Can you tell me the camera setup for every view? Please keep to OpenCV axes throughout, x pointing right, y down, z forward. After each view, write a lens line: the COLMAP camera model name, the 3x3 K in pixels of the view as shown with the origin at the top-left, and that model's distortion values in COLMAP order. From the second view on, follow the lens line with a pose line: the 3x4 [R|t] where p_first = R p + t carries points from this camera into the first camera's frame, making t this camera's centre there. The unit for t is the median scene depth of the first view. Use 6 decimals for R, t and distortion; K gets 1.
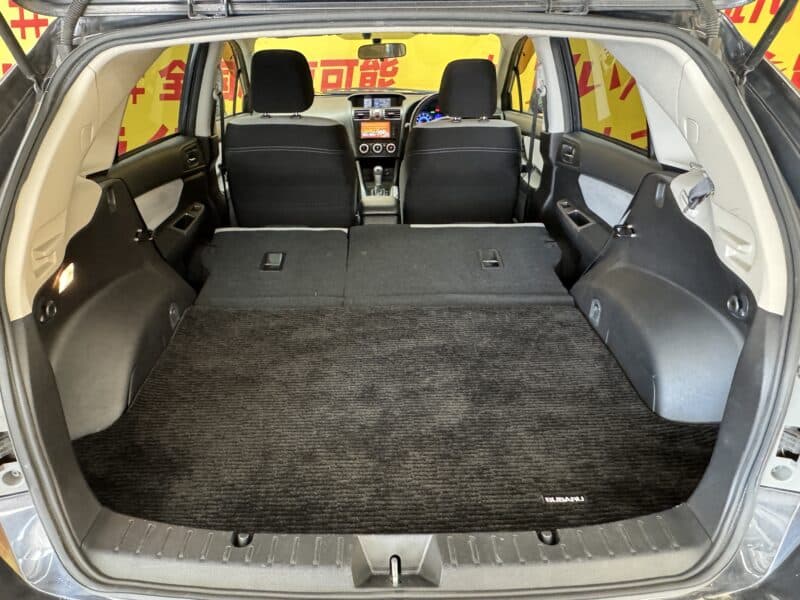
lens RADIAL K [[562.3, 0, 371.3], [0, 562.3, 293.1], [0, 0, 1]] dist [-0.012293, 0.006643]
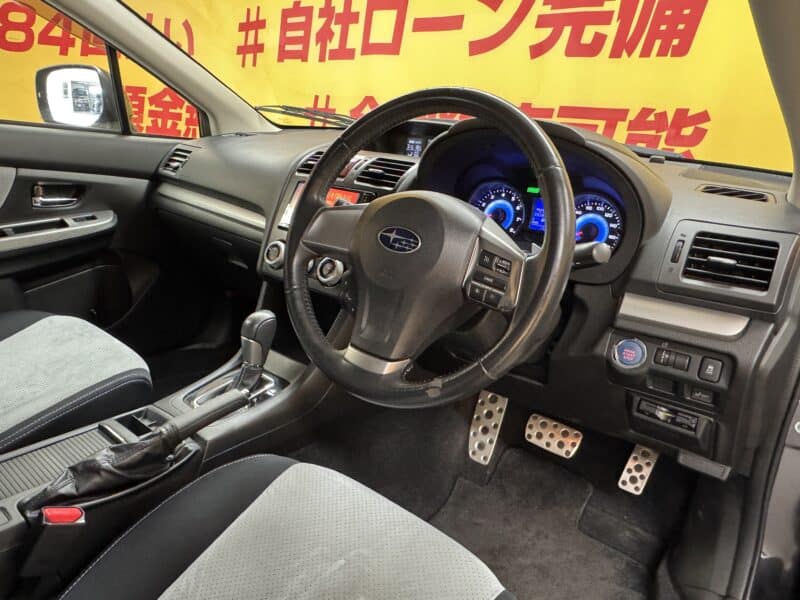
lens RADIAL K [[562.3, 0, 388.7], [0, 562.3, 300.8], [0, 0, 1]] dist [-0.012293, 0.006643]
pose [[0.762272, 0.255061, -0.594883, 0.645642], [-0.336294, 0.941361, -0.027304, -0.611750], [0.553036, 0.220869, 0.803348, 1.923581]]
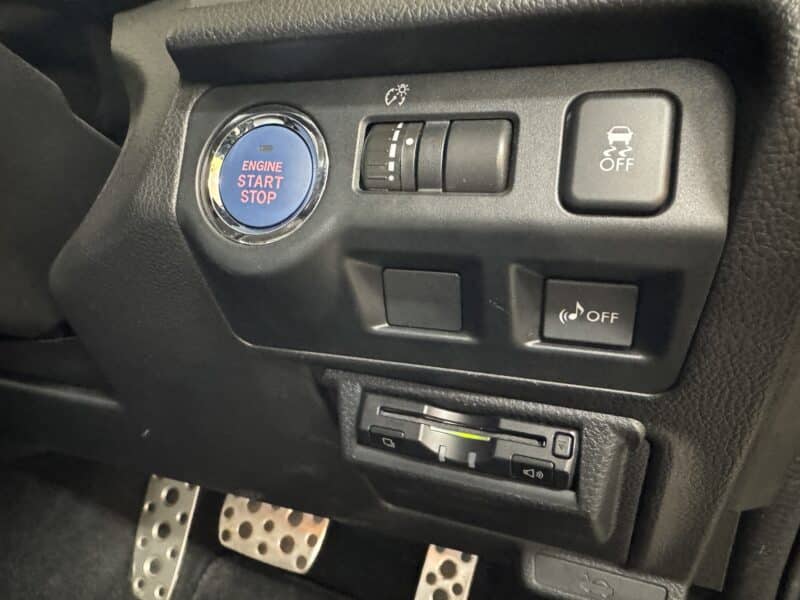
lens RADIAL K [[562.3, 0, 380.9], [0, 562.3, 306.0], [0, 0, 1]] dist [-0.012293, 0.006643]
pose [[0.913866, 0.120928, -0.387590, 0.575918], [-0.209419, 0.958224, -0.194807, -0.613034], [0.347841, 0.259197, 0.901013, 2.486143]]
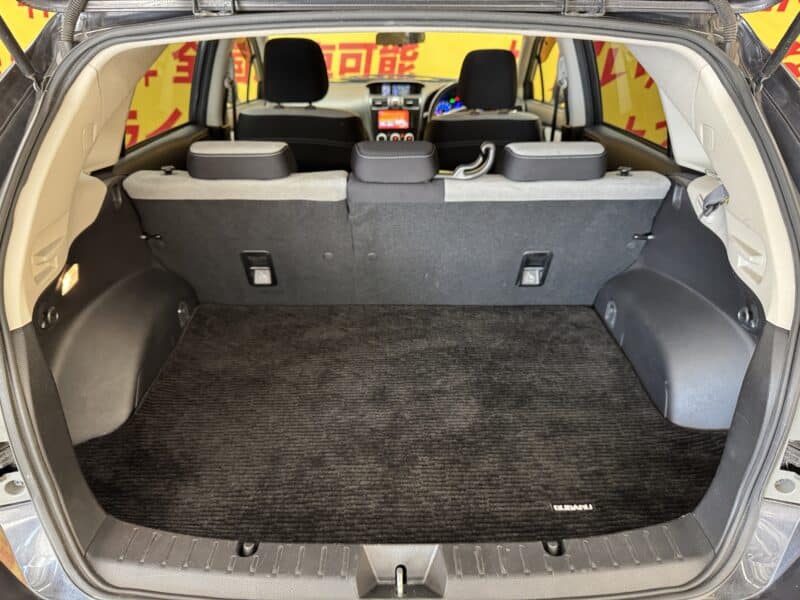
lens RADIAL K [[570.7, 0, 398.6], [0, 570.7, 295.6], [0, 0, 1]] dist [0.015660, -0.034208]
pose [[0.999910, 0.006811, 0.011572, 0.017894], [-0.007138, 0.999569, 0.028471, -0.031643], [-0.011373, -0.028551, 0.999528, -0.003510]]
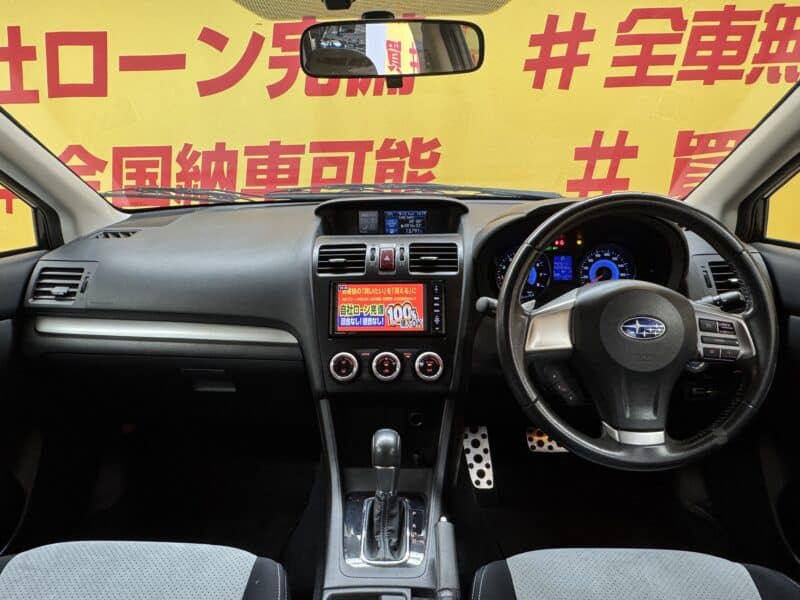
lens RADIAL K [[562.3, 0, 385.6], [0, 562.3, 301.8], [0, 0, 1]] dist [-0.012293, 0.006643]
pose [[0.999120, 0.001644, -0.041920, 0.060613], [-0.007963, 0.988499, -0.151021, -0.616717], [0.041190, 0.151221, 0.987641, 1.714355]]
